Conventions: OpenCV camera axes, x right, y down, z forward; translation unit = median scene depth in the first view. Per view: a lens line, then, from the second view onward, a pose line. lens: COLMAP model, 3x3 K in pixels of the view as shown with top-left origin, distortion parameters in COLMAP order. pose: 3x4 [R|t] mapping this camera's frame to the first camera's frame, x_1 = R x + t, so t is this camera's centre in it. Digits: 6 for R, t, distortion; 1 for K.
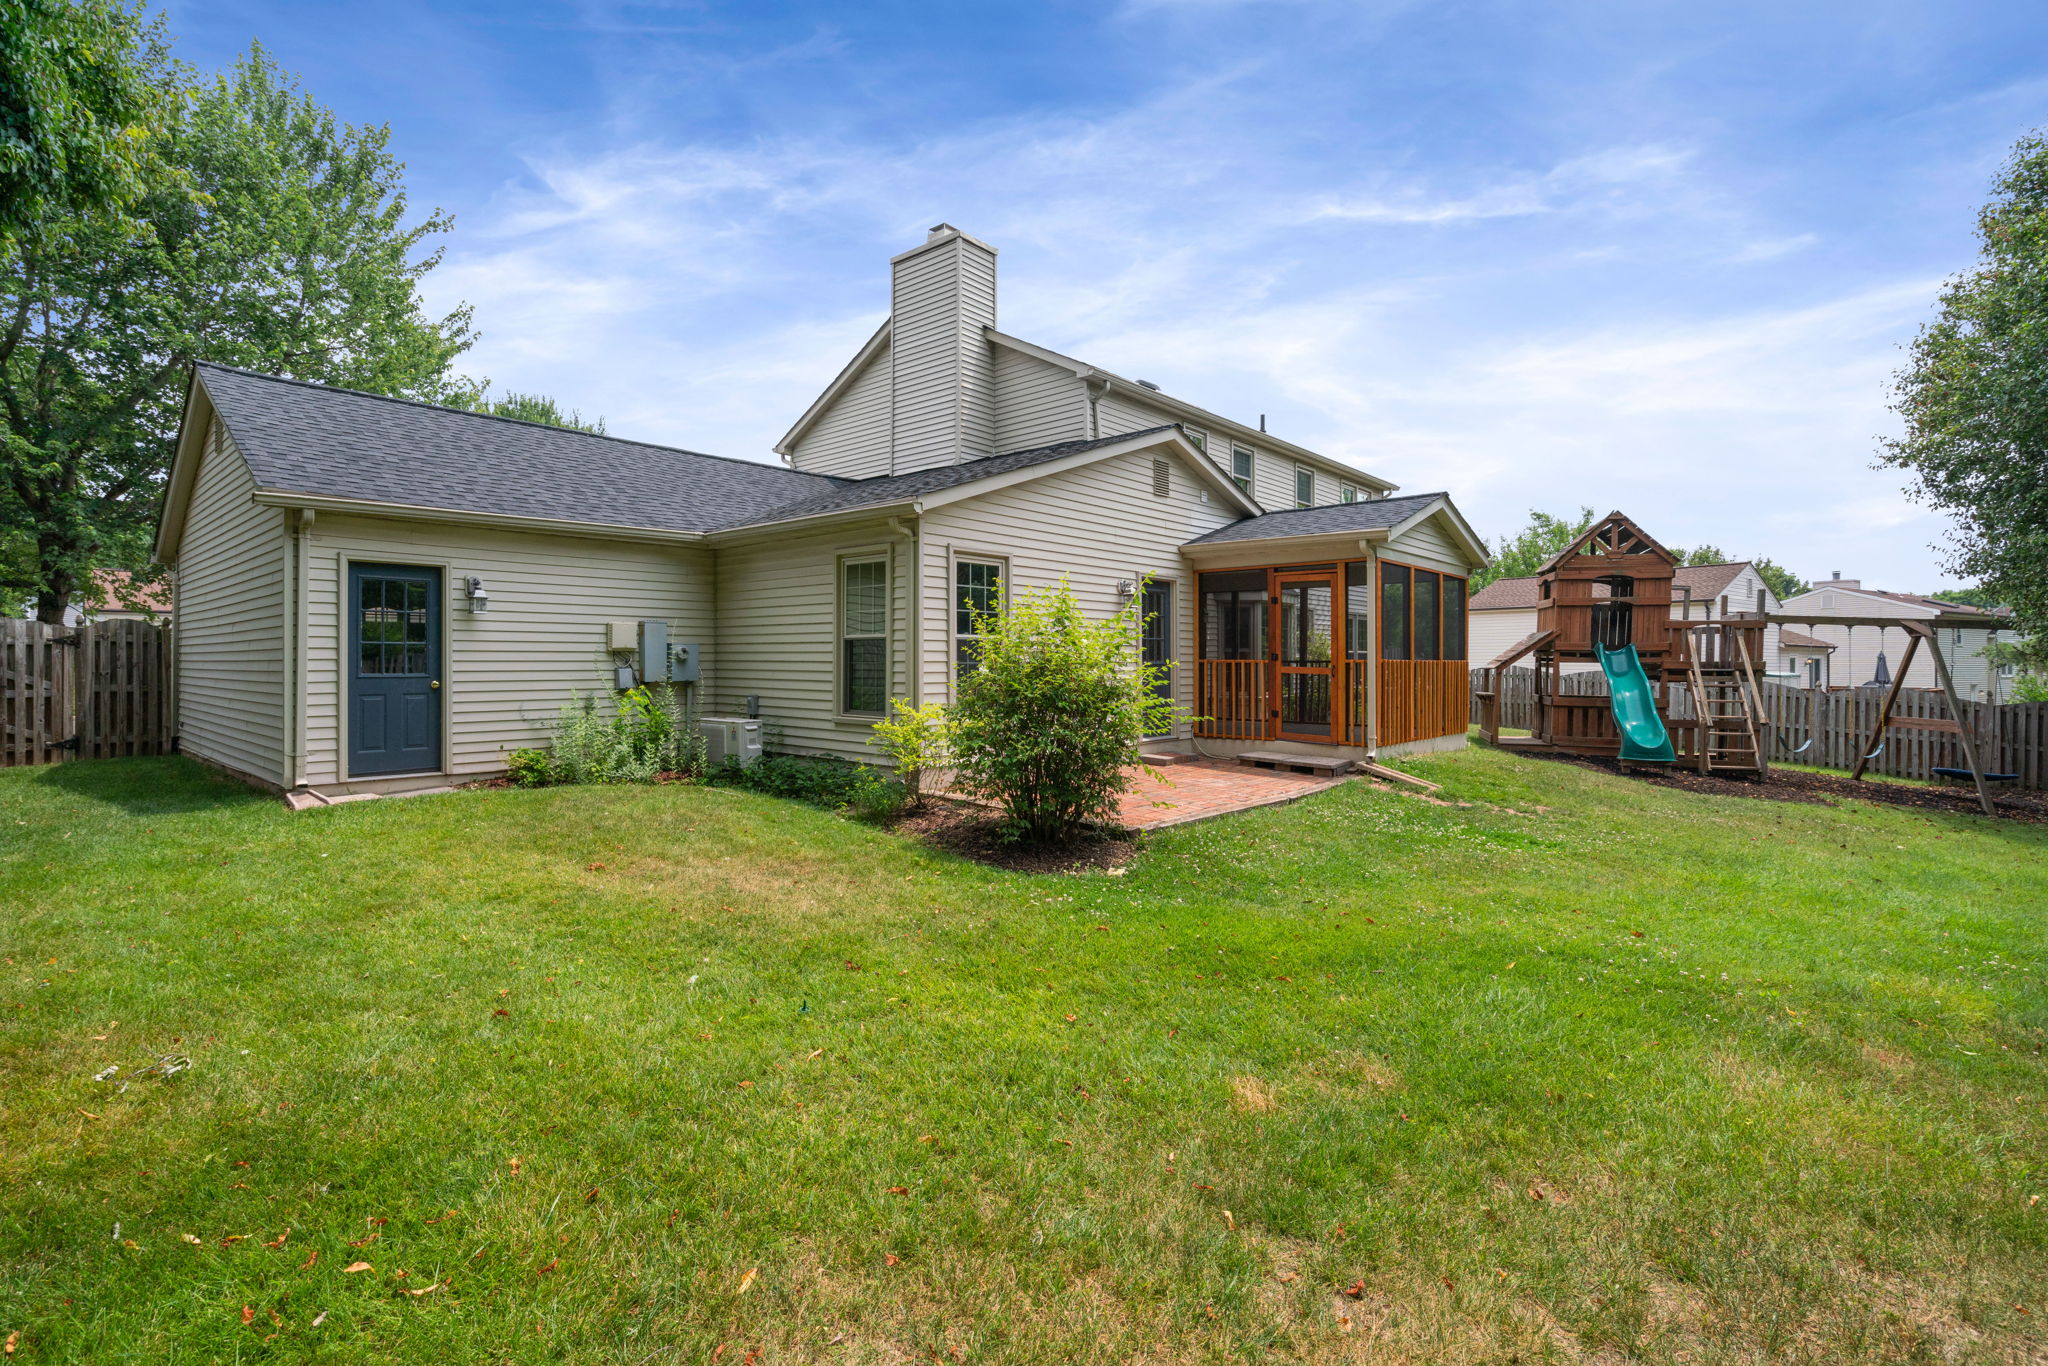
lens RADIAL K [[943.7, 0, 990.5], [0, 943.7, 654.7], [0, 0, 1]] dist [-0.012470, 0.003330]
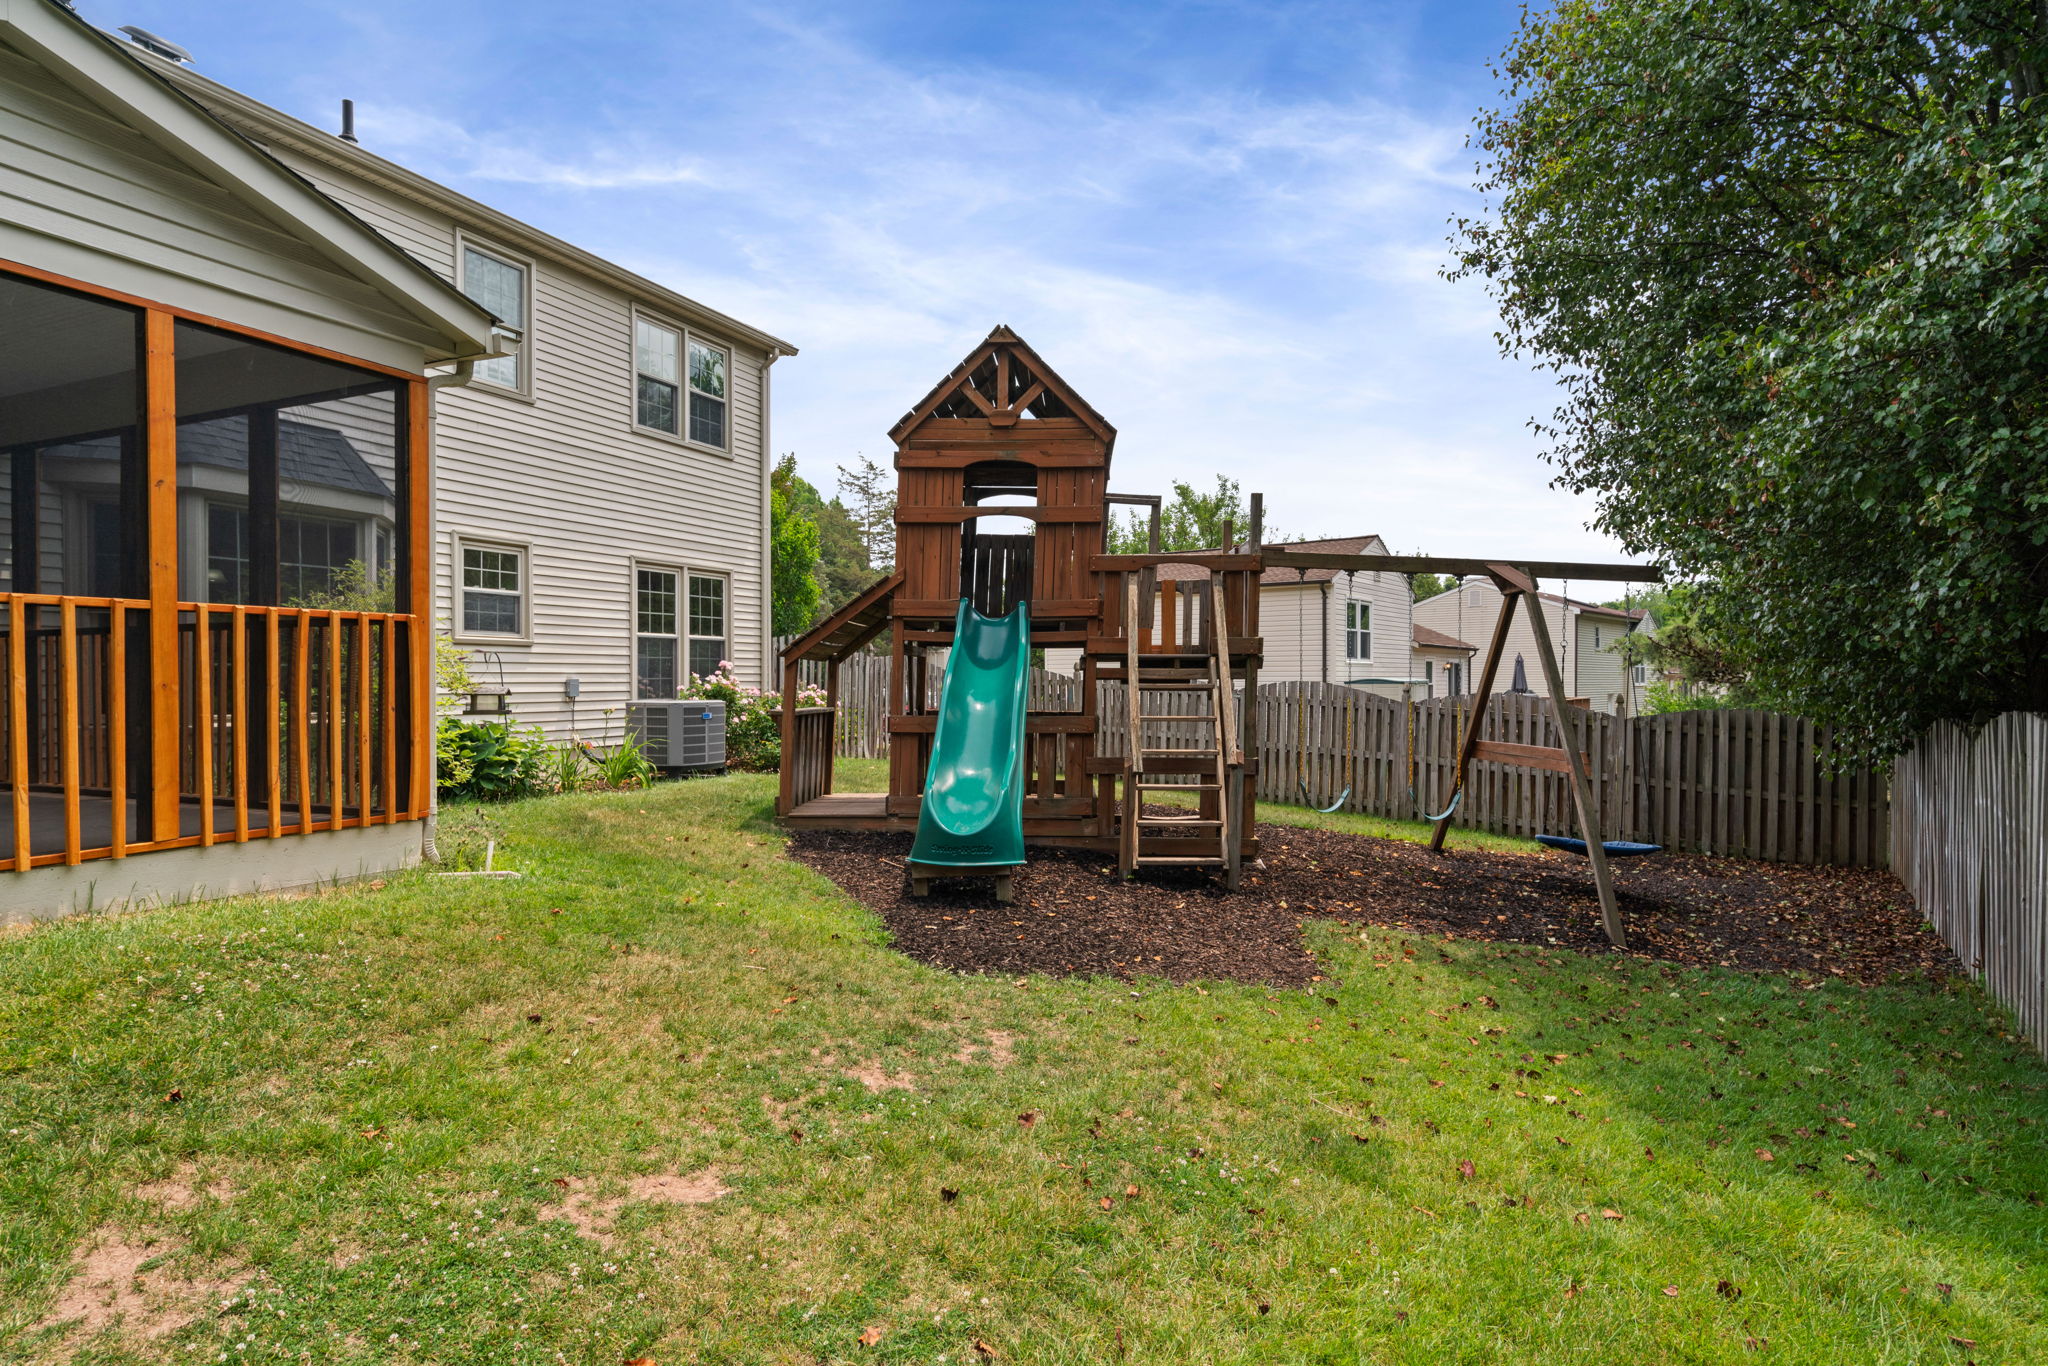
lens RADIAL K [[1044.4, 0, 1027.5], [0, 1044.4, 694.0], [0, 0, 1]] dist [-0.005458, 0.004385]
pose [[0.956553, -0.008135, 0.291444, 0.246452], [0.002522, 0.999804, 0.019629, 0.011738], [-0.291547, -0.018041, 0.956386, 0.226919]]
